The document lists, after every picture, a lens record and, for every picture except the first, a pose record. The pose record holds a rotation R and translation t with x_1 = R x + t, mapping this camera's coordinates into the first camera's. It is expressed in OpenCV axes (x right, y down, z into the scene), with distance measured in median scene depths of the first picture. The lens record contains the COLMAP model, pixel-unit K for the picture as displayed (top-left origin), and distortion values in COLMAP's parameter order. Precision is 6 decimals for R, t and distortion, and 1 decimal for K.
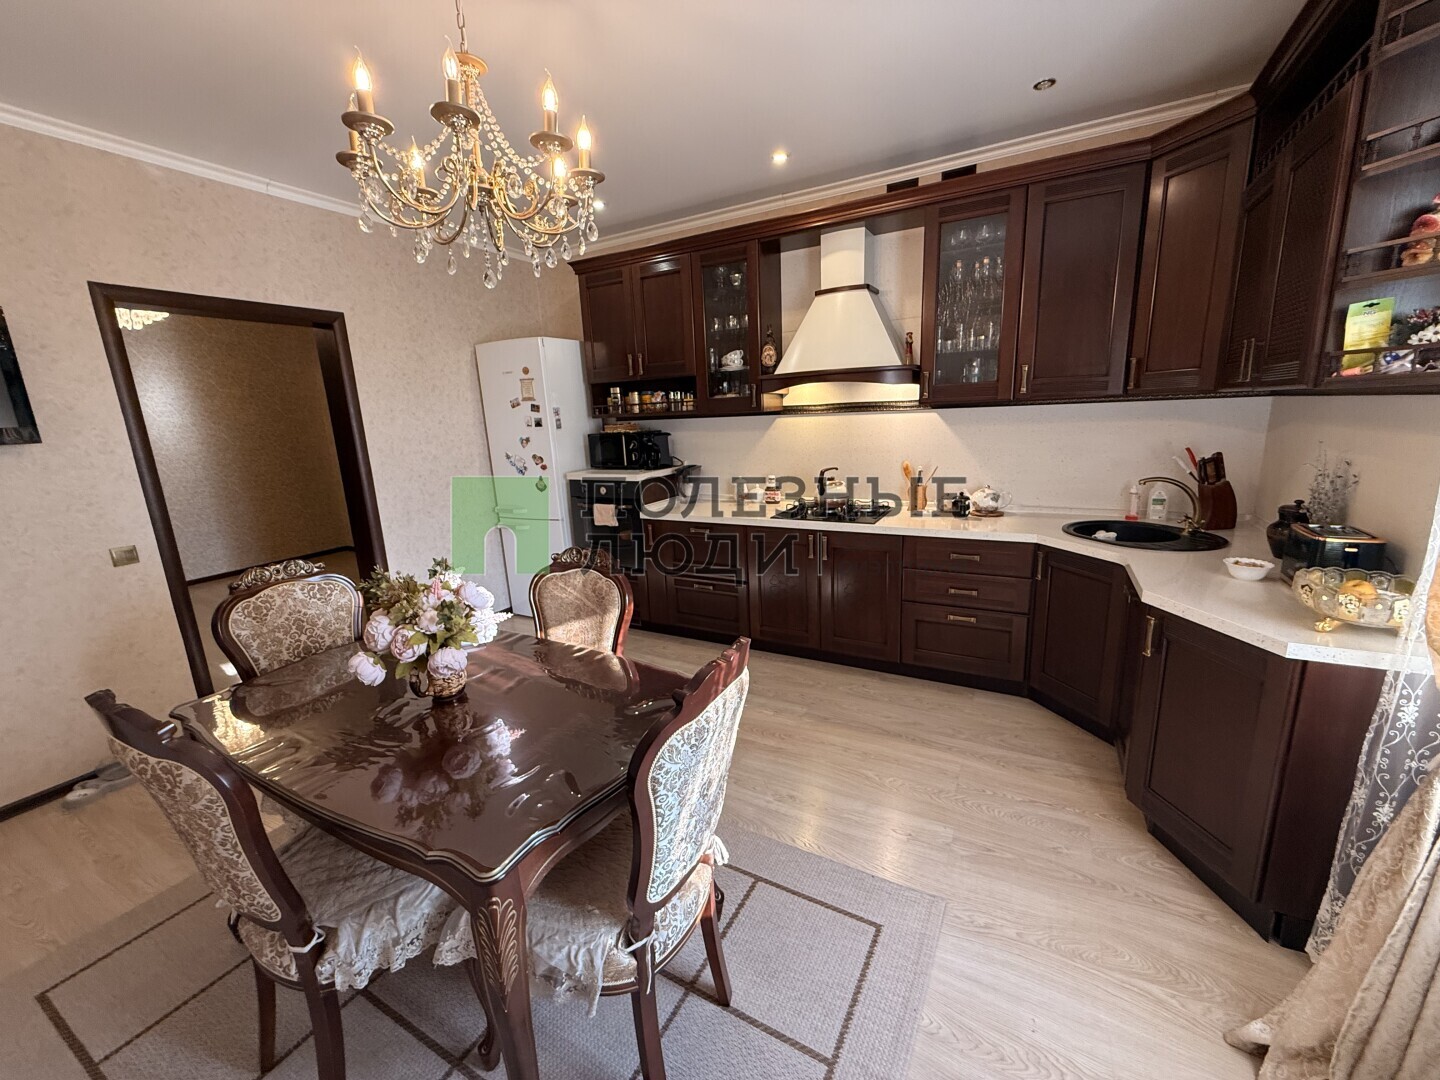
lens RADIAL K [[572.3, 0, 720.0], [0, 572.3, 540.0], [0, 0, 1]] dist [-0.002348, -0.000186]
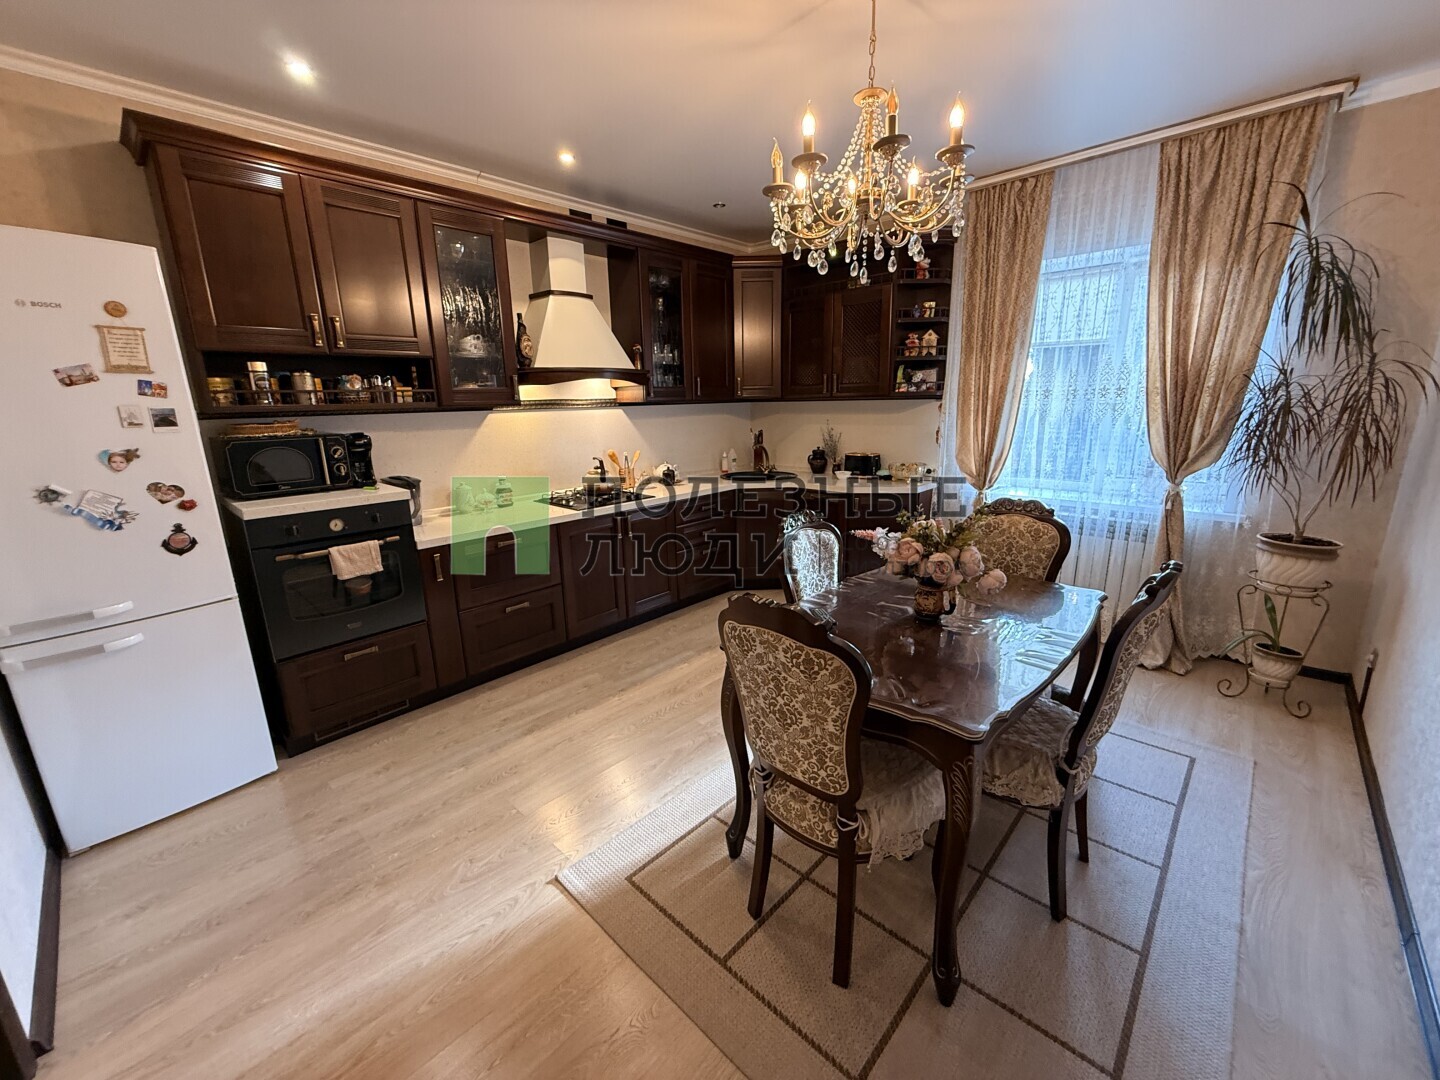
lens RADIAL K [[576.4, 0, 717.9], [0, 576.4, 536.5], [0, 0, 1]] dist [0.000223, 0.000243]
pose [[0.248949, -0.192022, 0.949290, -0.828261], [0.219936, 0.965751, 0.137674, -0.080677], [-0.943214, 0.174509, 0.282655, 0.496896]]
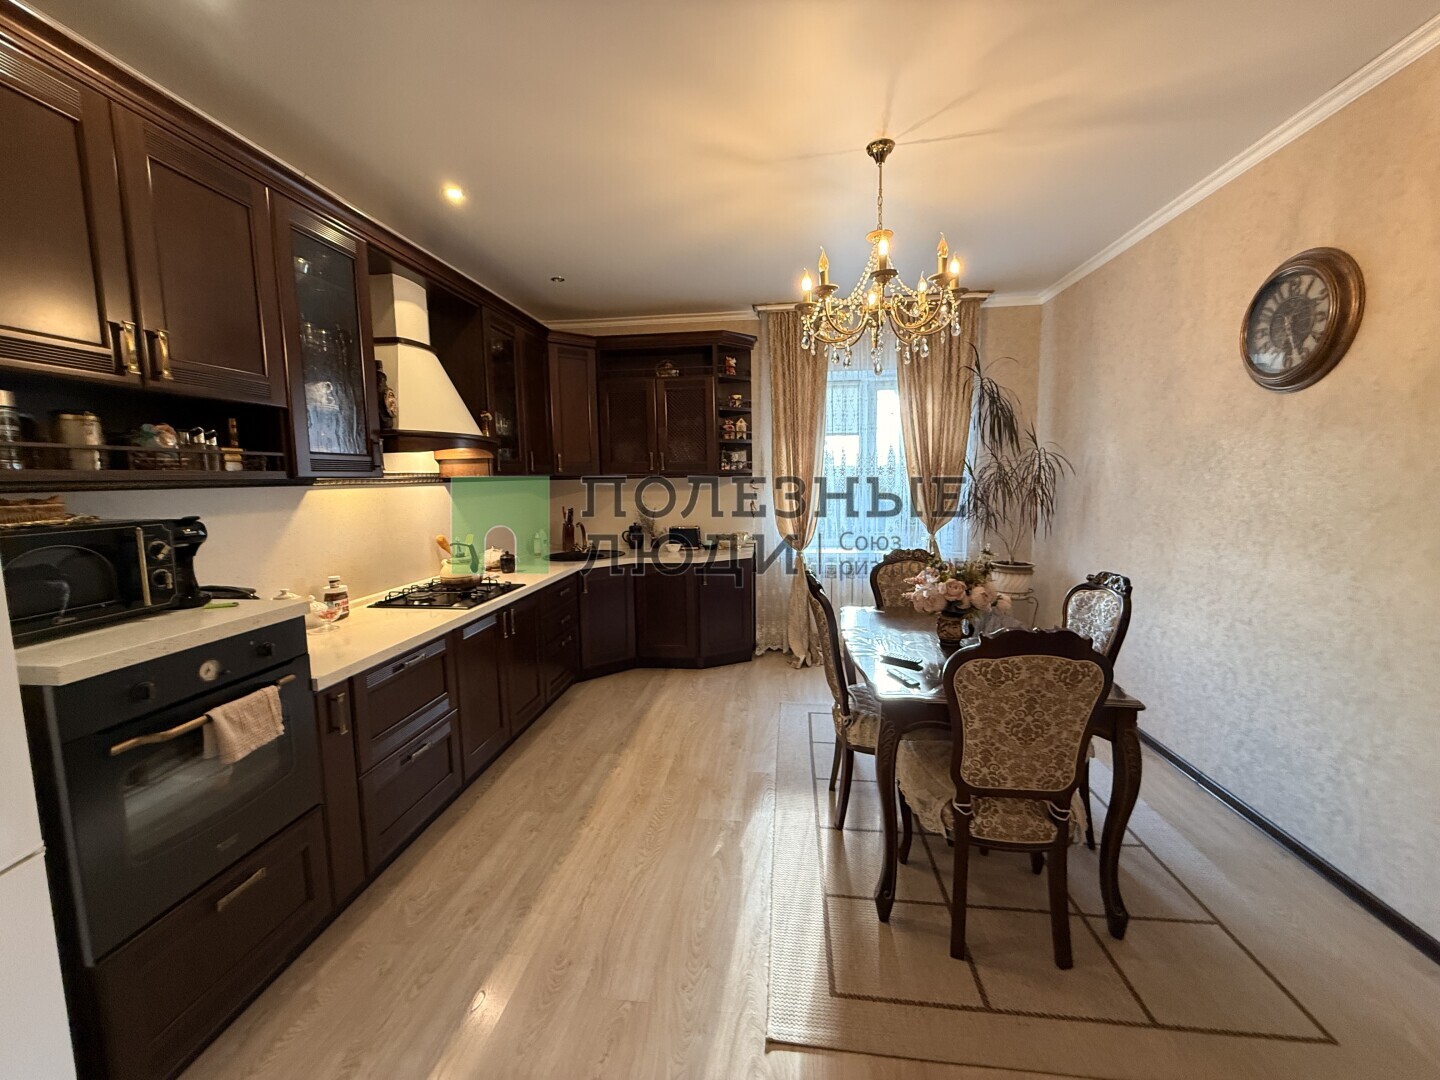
lens RADIAL K [[576.4, 0, 717.9], [0, 576.4, 536.5], [0, 0, 1]] dist [0.000223, 0.000243]
pose [[-0.371284, -0.051457, 0.927092, -0.782799], [0.231380, 0.961838, 0.146050, -0.173177], [-0.899228, 0.268736, -0.345209, 0.948028]]
